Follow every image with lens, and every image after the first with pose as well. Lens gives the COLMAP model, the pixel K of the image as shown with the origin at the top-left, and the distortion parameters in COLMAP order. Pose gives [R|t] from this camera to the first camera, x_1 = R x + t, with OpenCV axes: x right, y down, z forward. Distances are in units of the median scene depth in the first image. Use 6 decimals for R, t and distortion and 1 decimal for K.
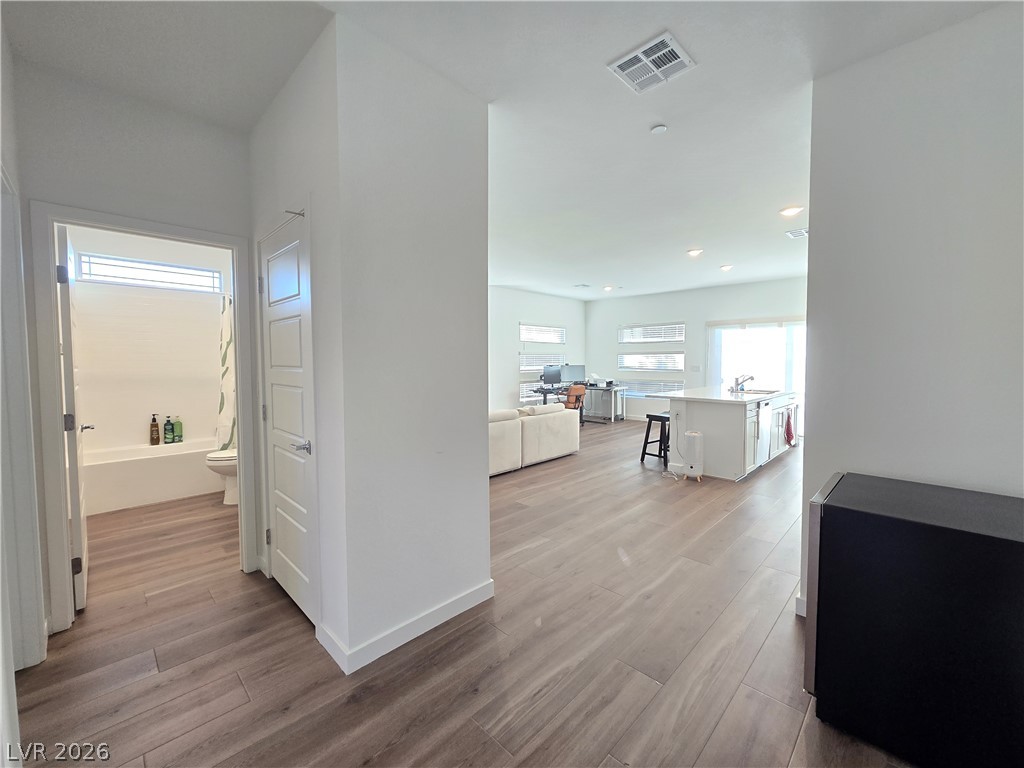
lens RADIAL K [[420.7, 0, 510.6], [0, 420.7, 379.9], [0, 0, 1]] dist [-0.007494, 0.002791]
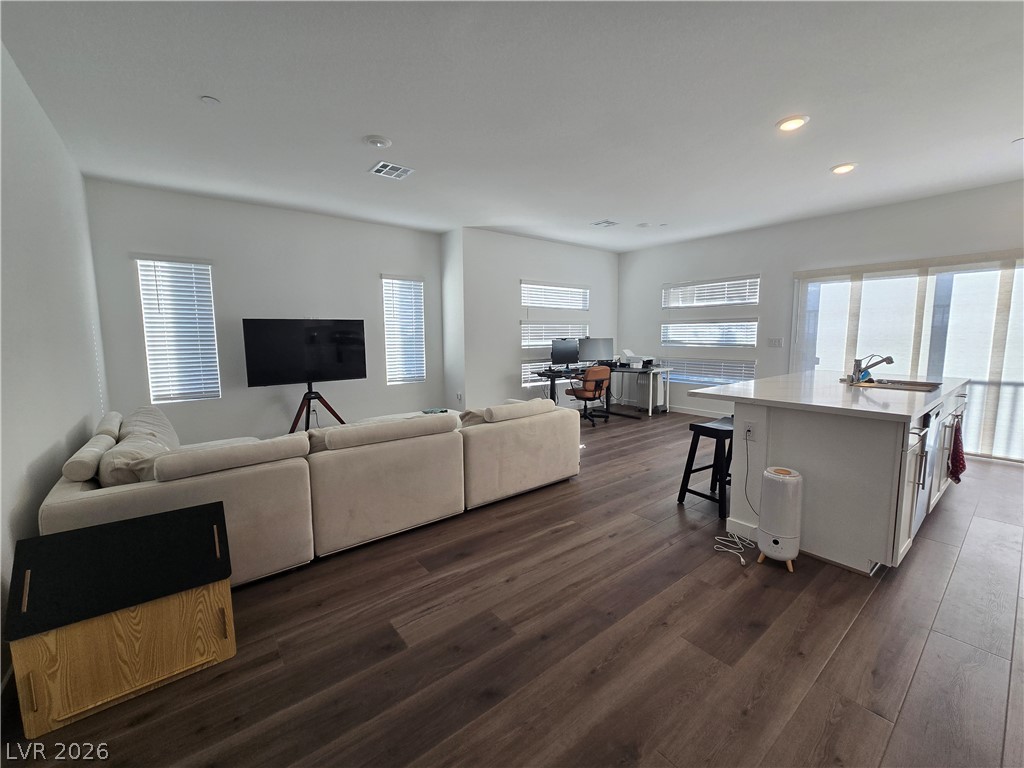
lens RADIAL K [[420.7, 0, 511.4], [0, 420.7, 378.5], [0, 0, 1]] dist [-0.007494, 0.002791]
pose [[0.992415, 0.009246, -0.122585, 0.127659], [-0.001933, 0.998218, 0.059643, -0.011589], [0.122918, -0.058954, 0.990664, 0.343573]]
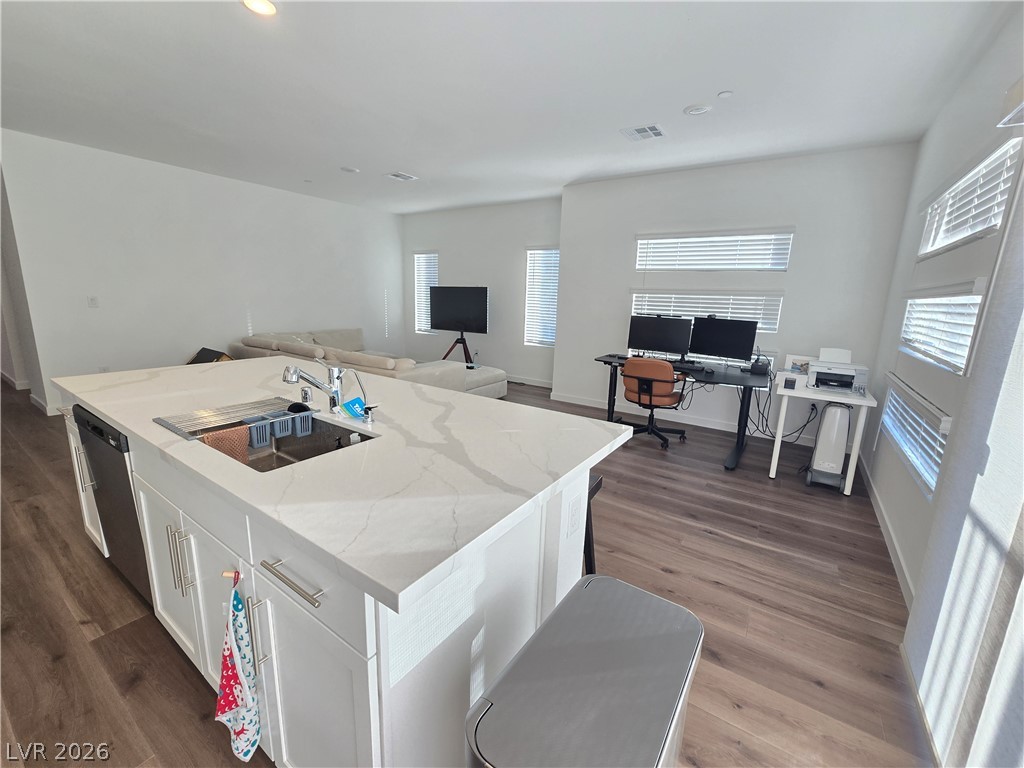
lens RADIAL K [[420.7, 0, 509.4], [0, 420.7, 381.1], [0, 0, 1]] dist [-0.007494, 0.002791]
pose [[0.180054, 0.205423, -0.961968, 0.767864], [-0.078878, 0.977817, 0.194043, -0.054027], [0.980489, 0.040940, 0.192263, 0.971834]]
